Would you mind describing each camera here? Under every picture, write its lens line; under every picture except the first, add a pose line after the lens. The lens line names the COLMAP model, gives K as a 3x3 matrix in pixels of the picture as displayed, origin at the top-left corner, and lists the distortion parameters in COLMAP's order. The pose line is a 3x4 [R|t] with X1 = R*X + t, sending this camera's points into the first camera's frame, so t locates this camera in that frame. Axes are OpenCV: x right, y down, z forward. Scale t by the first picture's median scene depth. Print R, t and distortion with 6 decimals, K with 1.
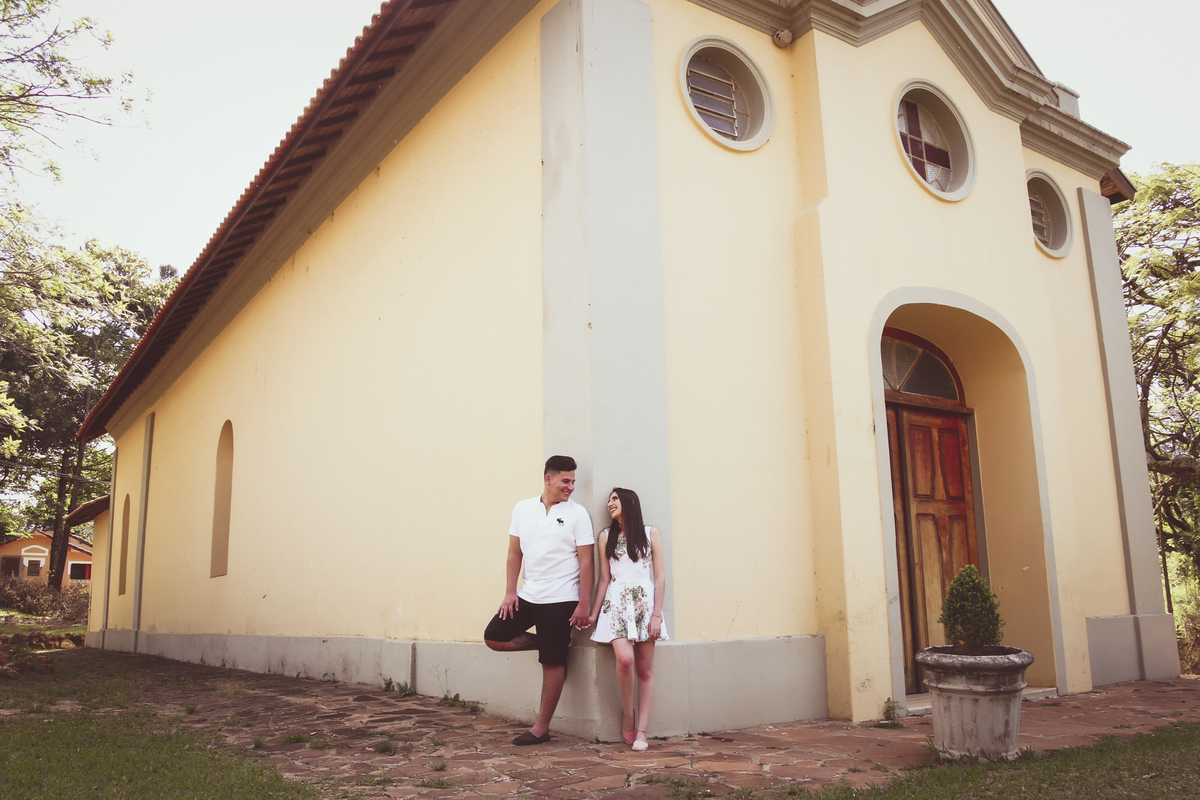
lens RADIAL K [[1018.8, 0, 600.0], [0, 1018.8, 400.0], [0, 0, 1]] dist [-0.155986, 0.103169]
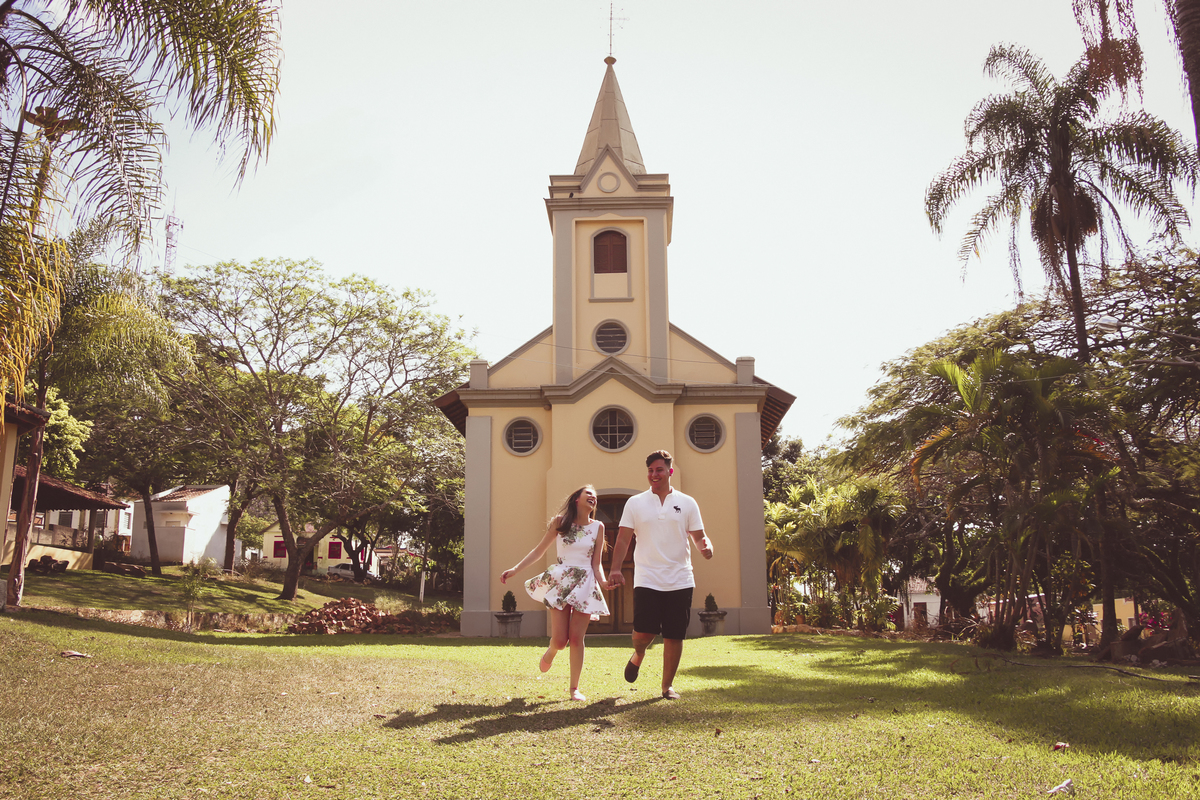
lens RADIAL K [[1041.0, 0, 600.0], [0, 1041.0, 400.0], [0, 0, 1]] dist [-0.134288, 0.001113]
pose [[0.801148, -0.122211, -0.585856, 1.938668], [0.119584, 0.991876, -0.043379, -0.220054], [0.586398, -0.035306, 0.809254, -1.262248]]
